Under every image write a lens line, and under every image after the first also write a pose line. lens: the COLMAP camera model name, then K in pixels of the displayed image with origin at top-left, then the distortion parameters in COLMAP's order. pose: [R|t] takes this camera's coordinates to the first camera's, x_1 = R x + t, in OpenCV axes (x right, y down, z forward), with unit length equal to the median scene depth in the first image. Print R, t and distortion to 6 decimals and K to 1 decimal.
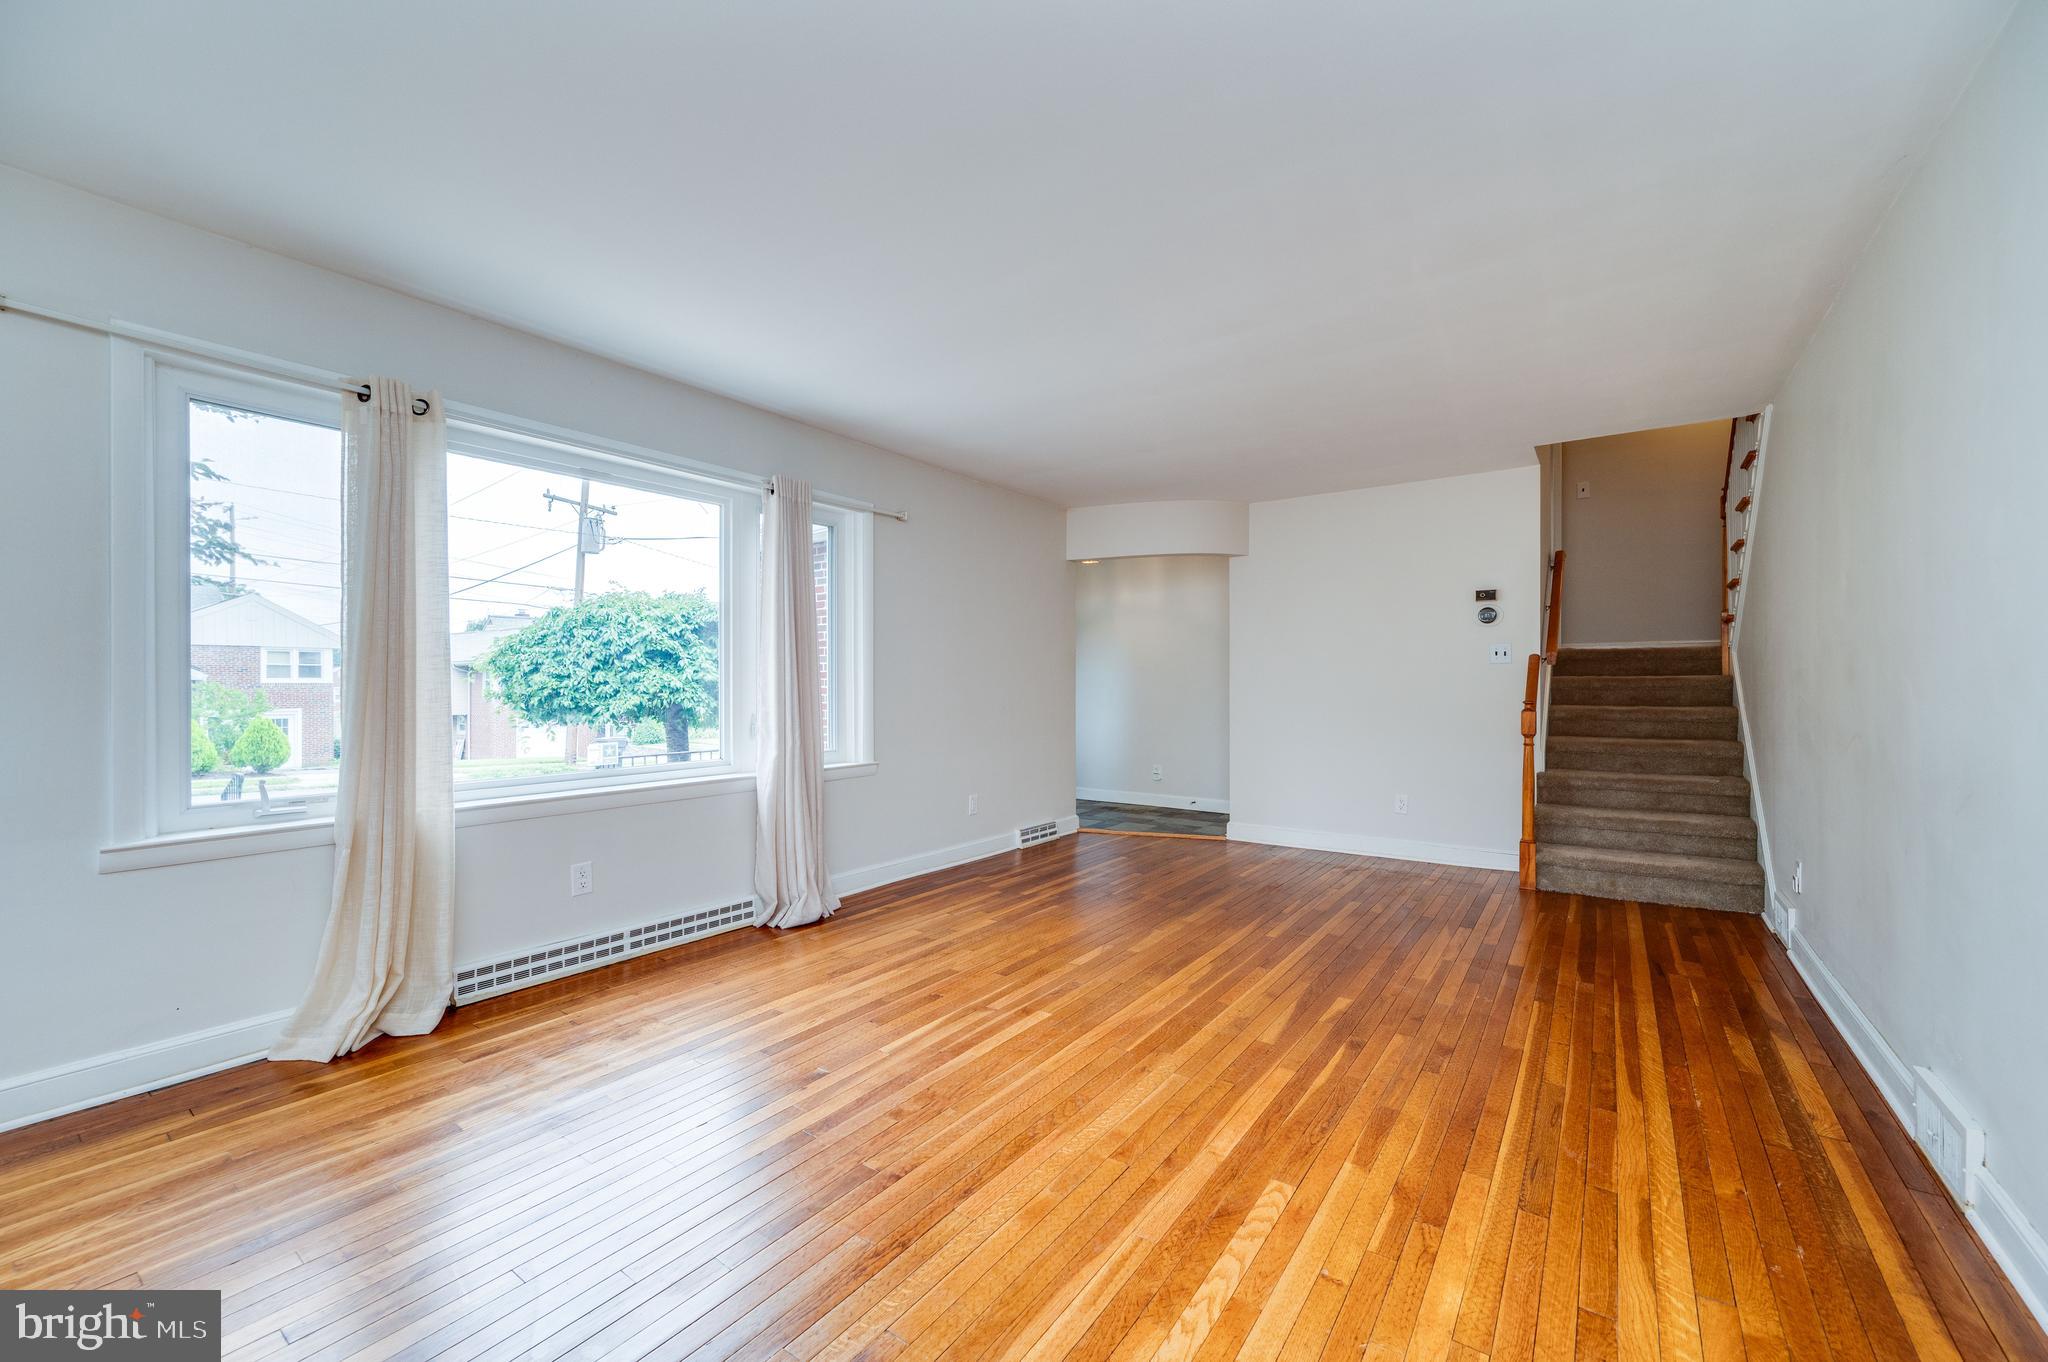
lens RADIAL K [[815.0, 0, 1024.0], [0, 815.0, 681.0], [0, 0, 1]] dist [-0.001013, -0.000026]
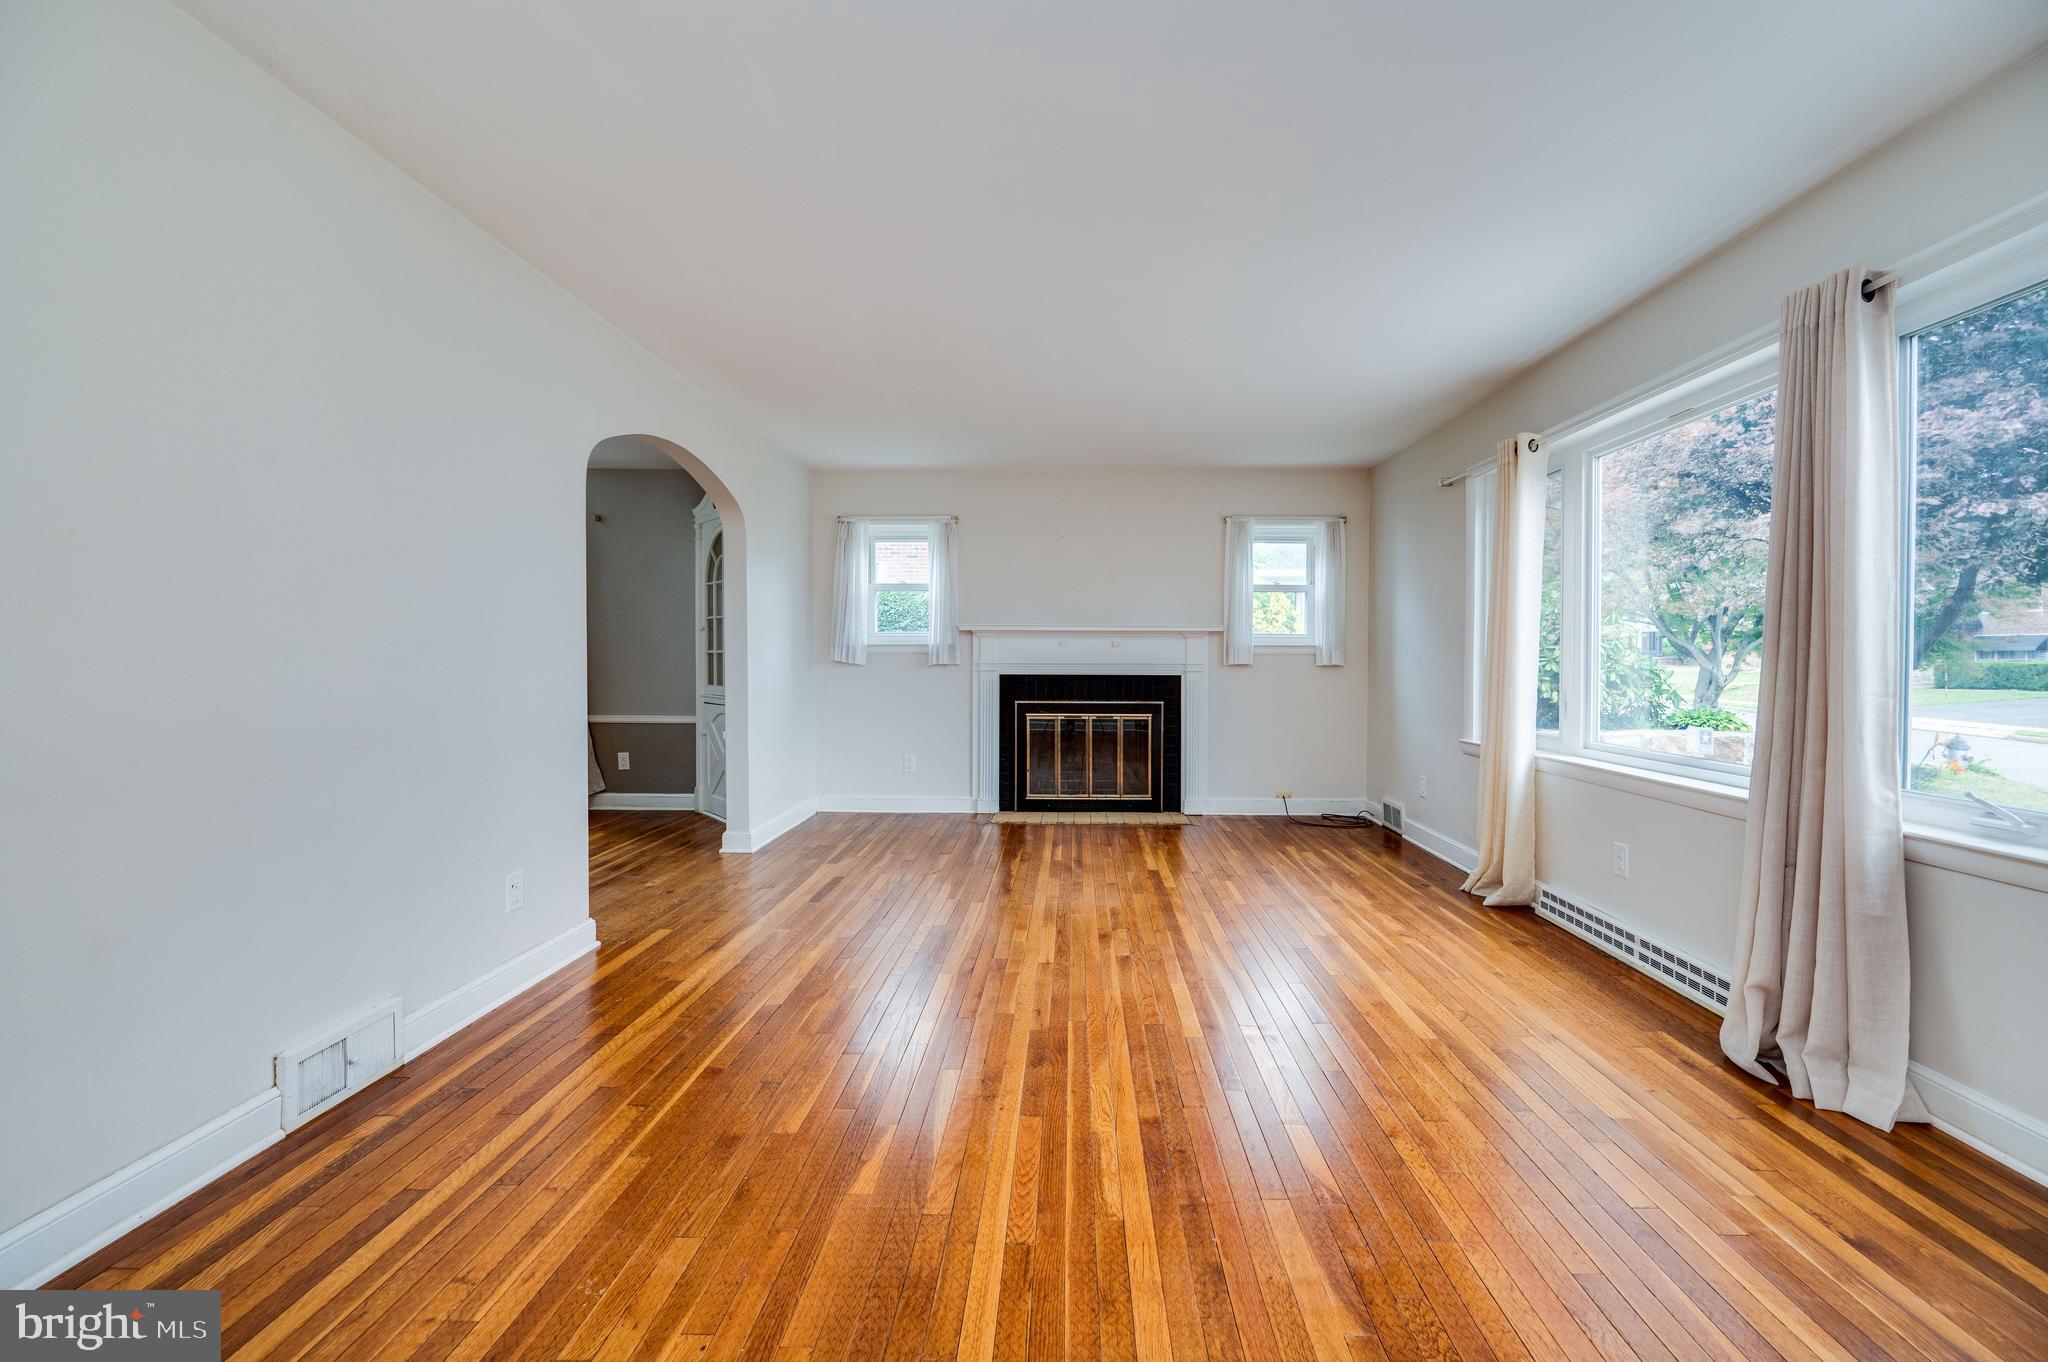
lens RADIAL K [[813.3, 0, 1053.0], [0, 813.3, 669.8], [0, 0, 1]] dist [-0.001302, -0.000155]
pose [[-0.823693, 0.006636, -0.566997, 0.525842], [-0.001064, 0.999912, 0.013248, 0.006168], [0.567035, 0.011515, -0.823613, 1.342099]]
